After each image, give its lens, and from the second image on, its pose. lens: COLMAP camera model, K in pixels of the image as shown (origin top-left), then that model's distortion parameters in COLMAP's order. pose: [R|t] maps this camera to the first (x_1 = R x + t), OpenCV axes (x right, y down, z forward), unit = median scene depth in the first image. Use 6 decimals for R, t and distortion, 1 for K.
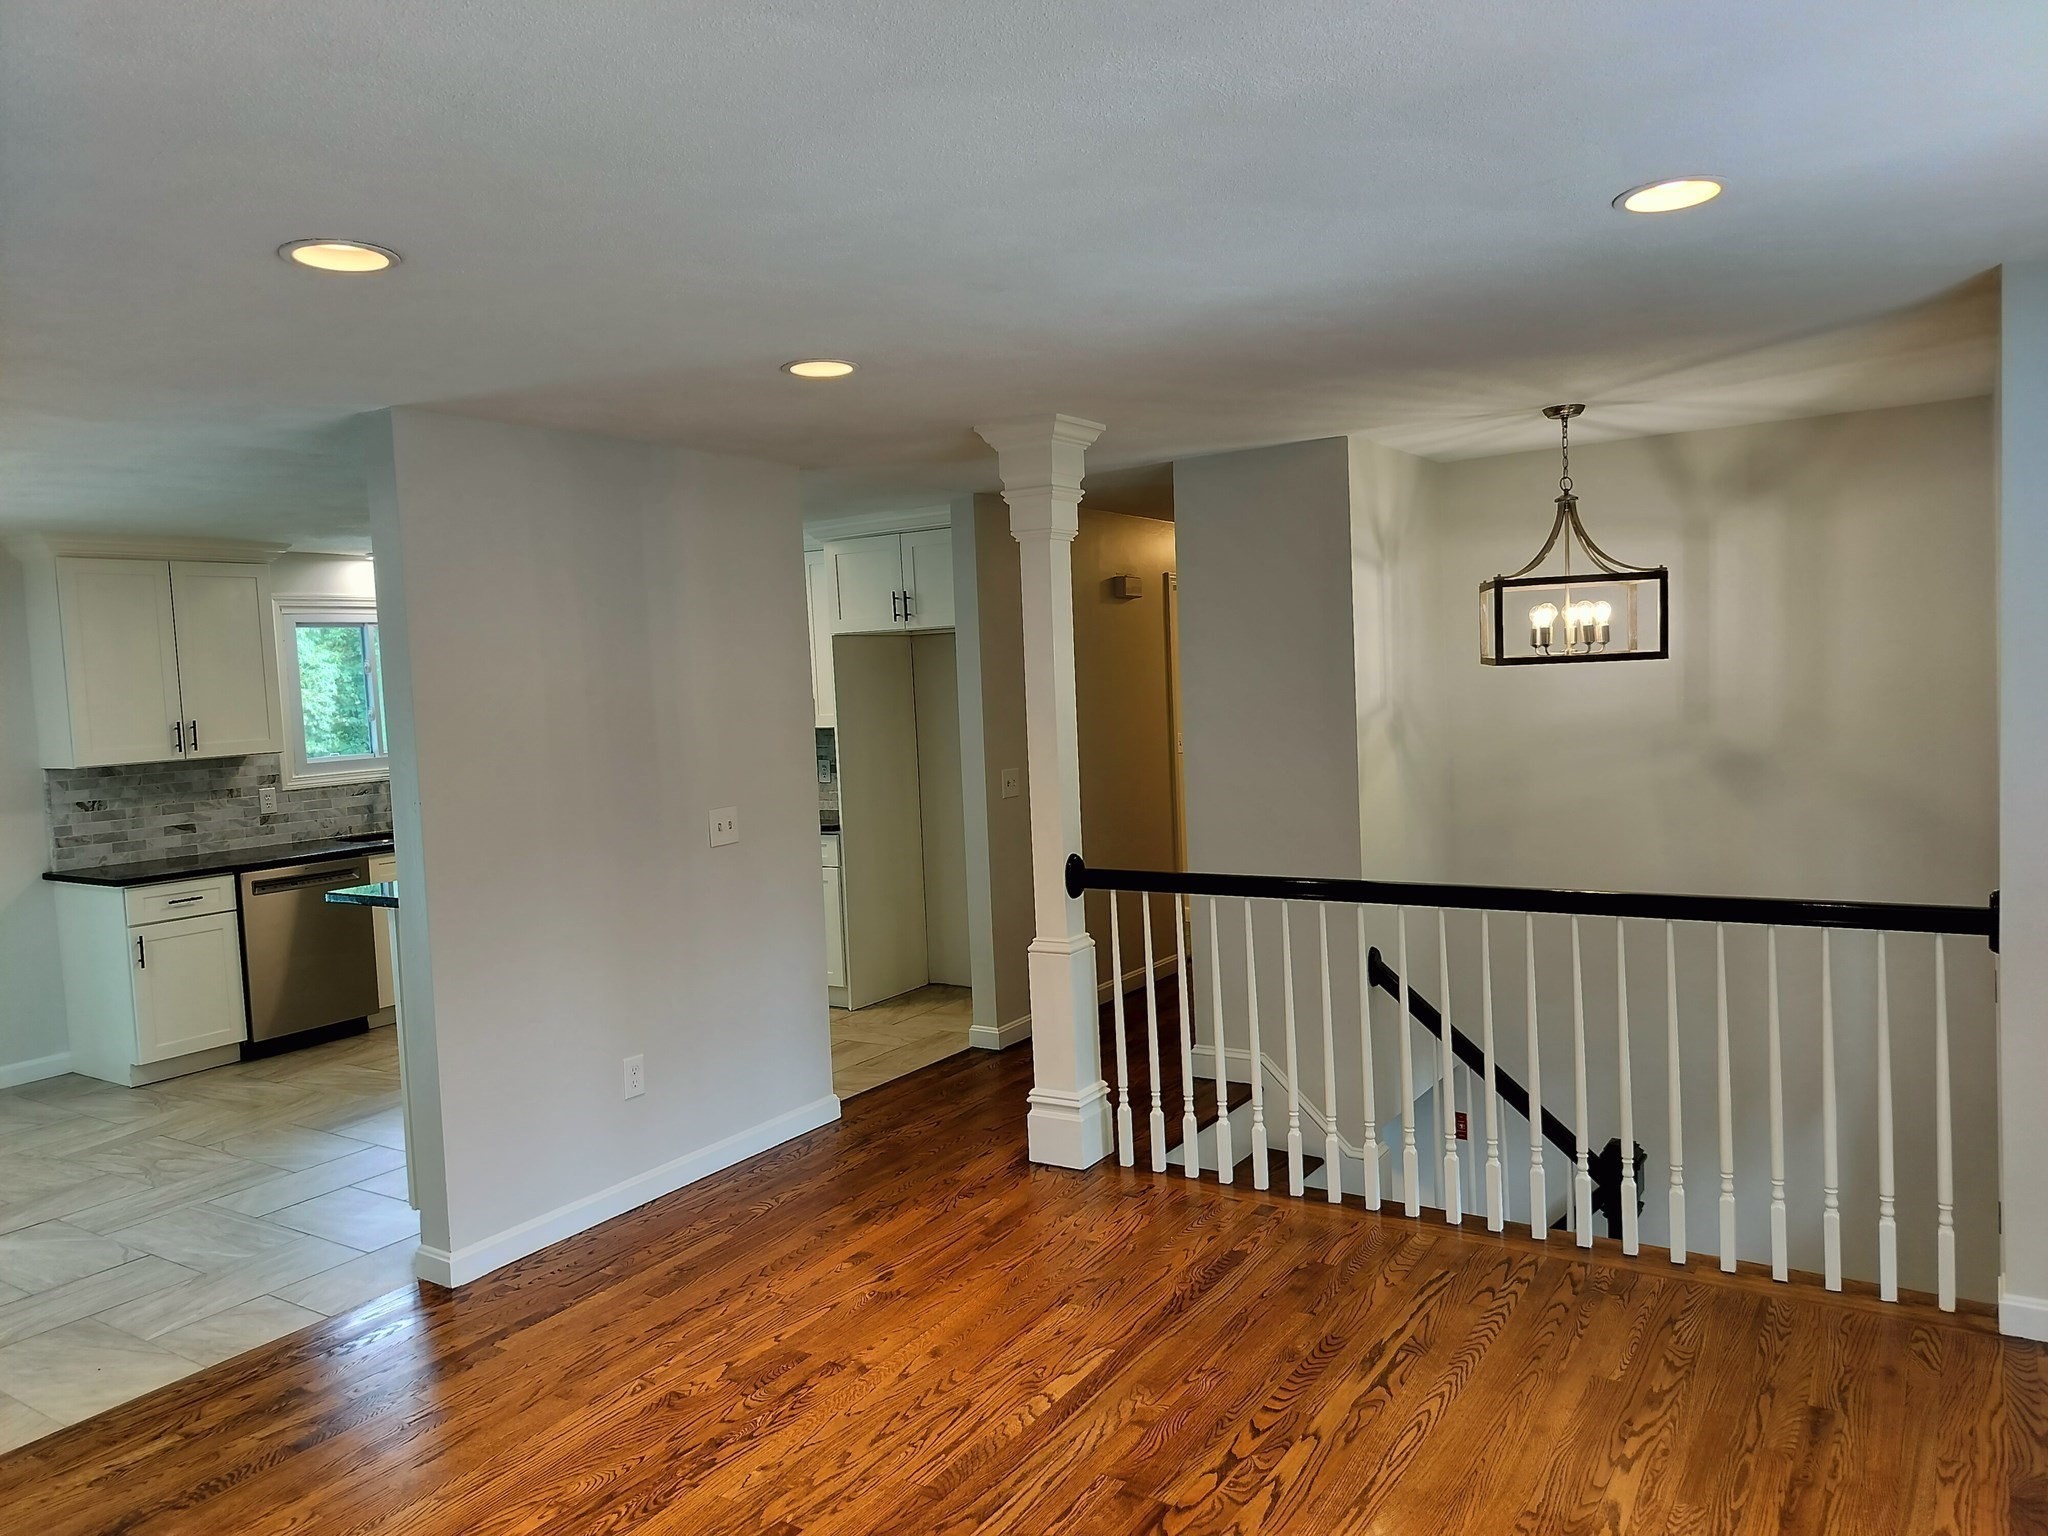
lens RADIAL K [[1437.6, 0, 1027.1], [0, 1437.6, 768.7], [0, 0, 1]] dist [0.011520, 0.001096]
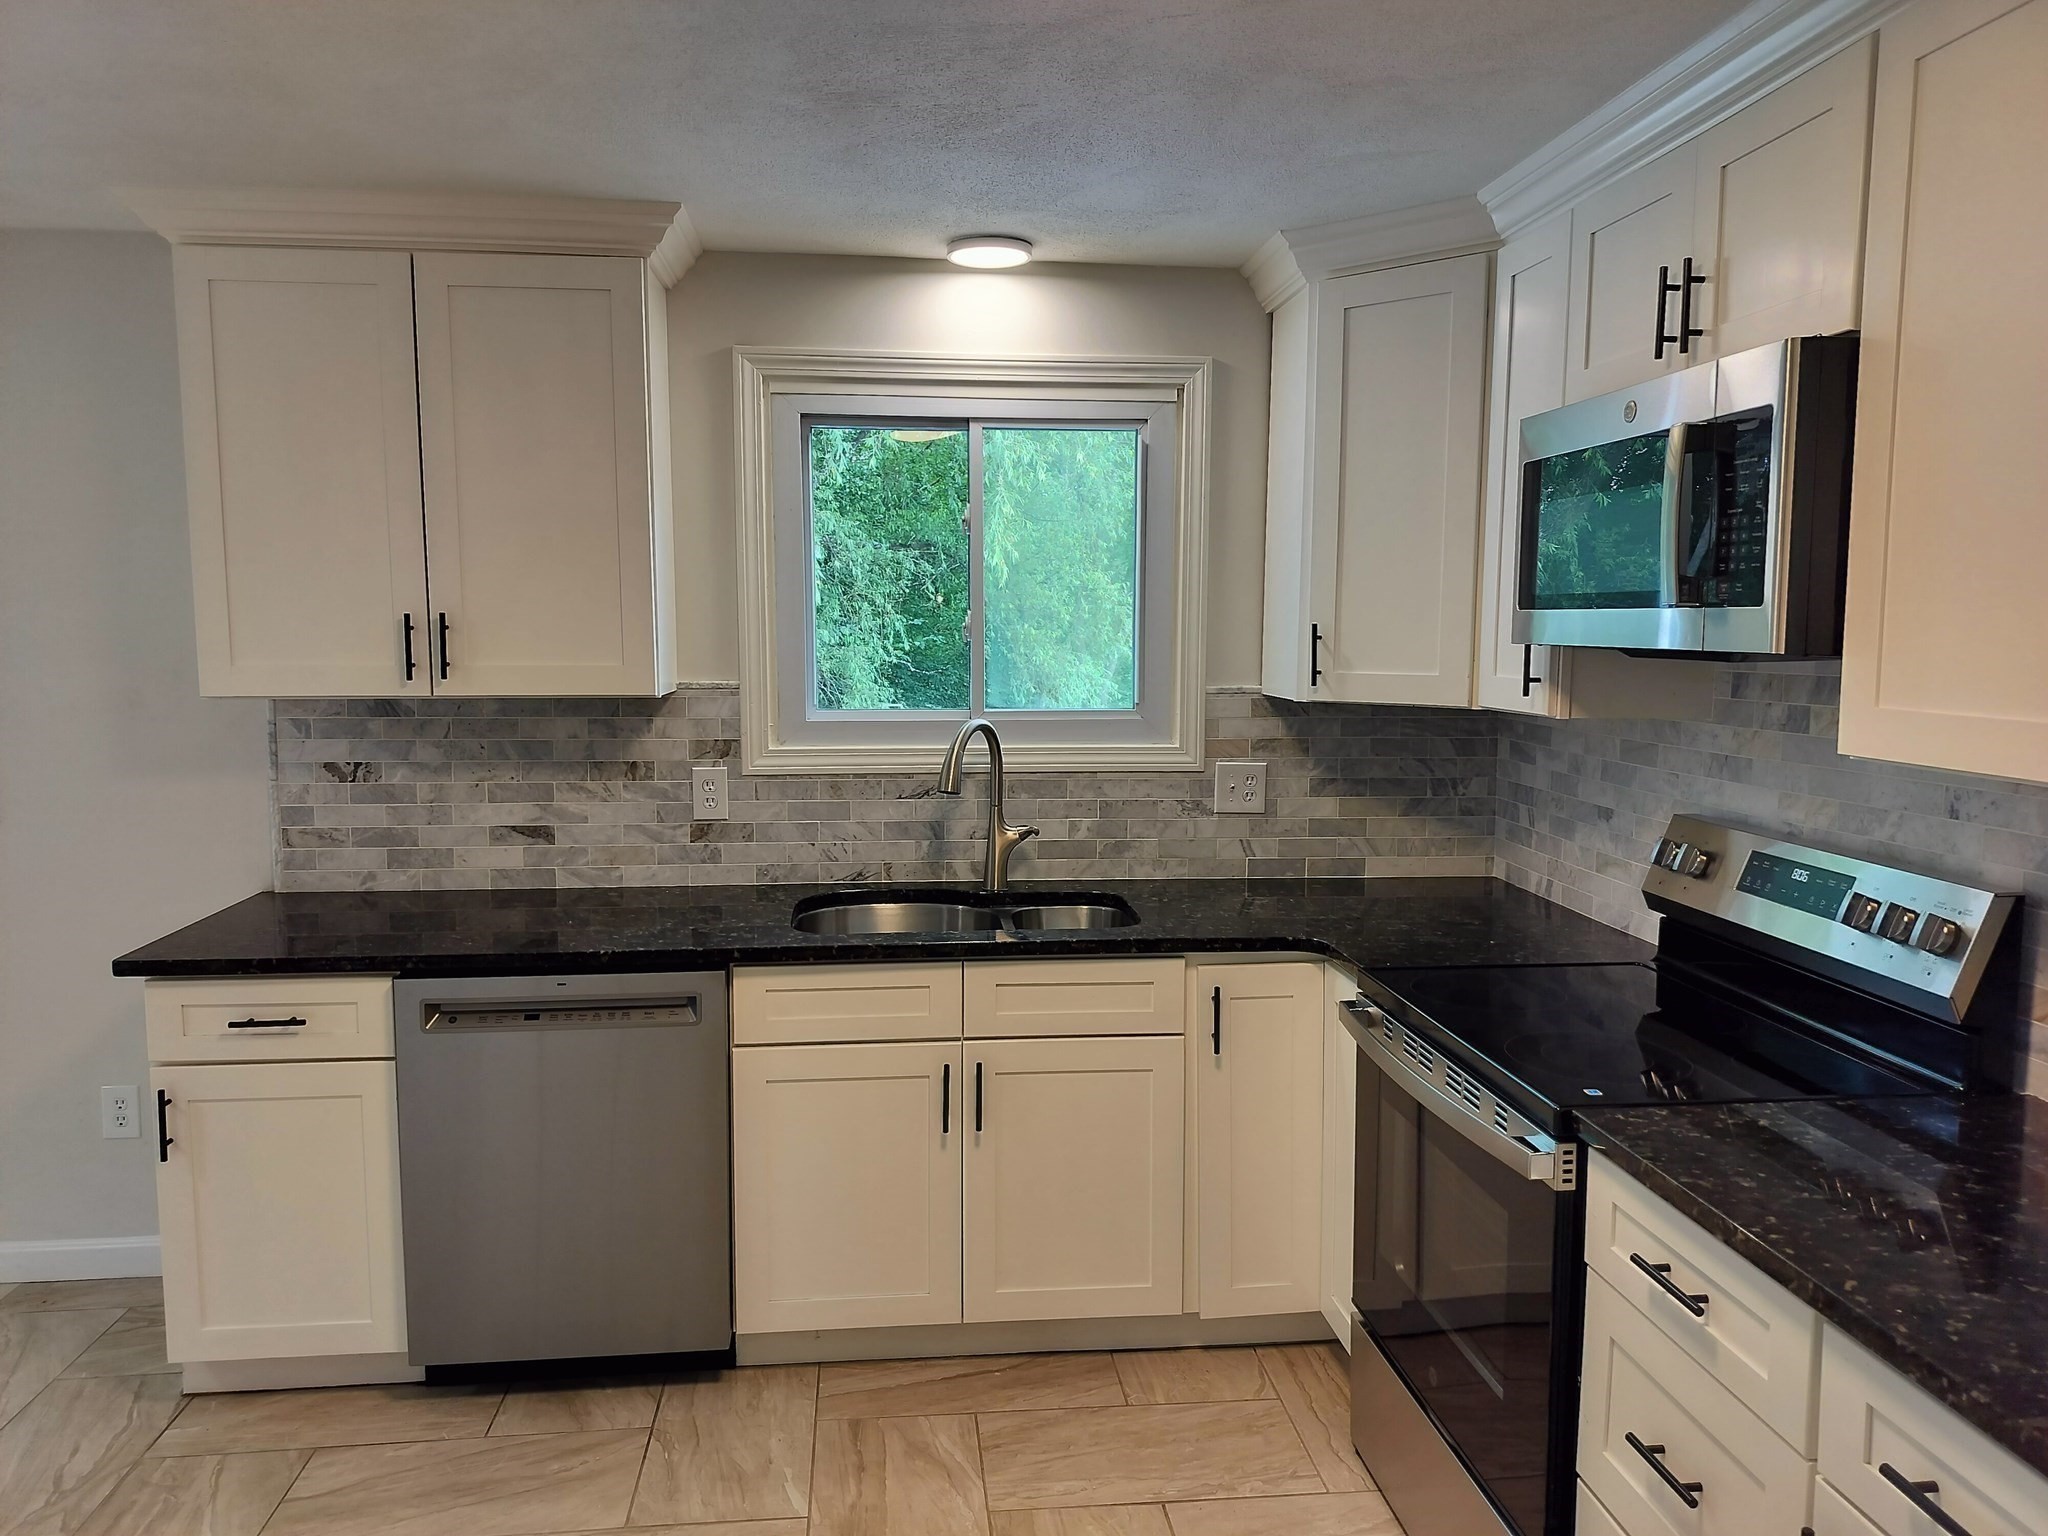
lens RADIAL K [[1437.6, 0, 1024.3], [0, 1437.6, 766.0], [0, 0, 1]] dist [0.011520, 0.001096]
pose [[0.641742, 0.122792, -0.757027, -0.105567], [-0.083852, 0.992415, 0.089891, -0.039284], [0.762323, 0.005791, 0.647171, 0.799982]]
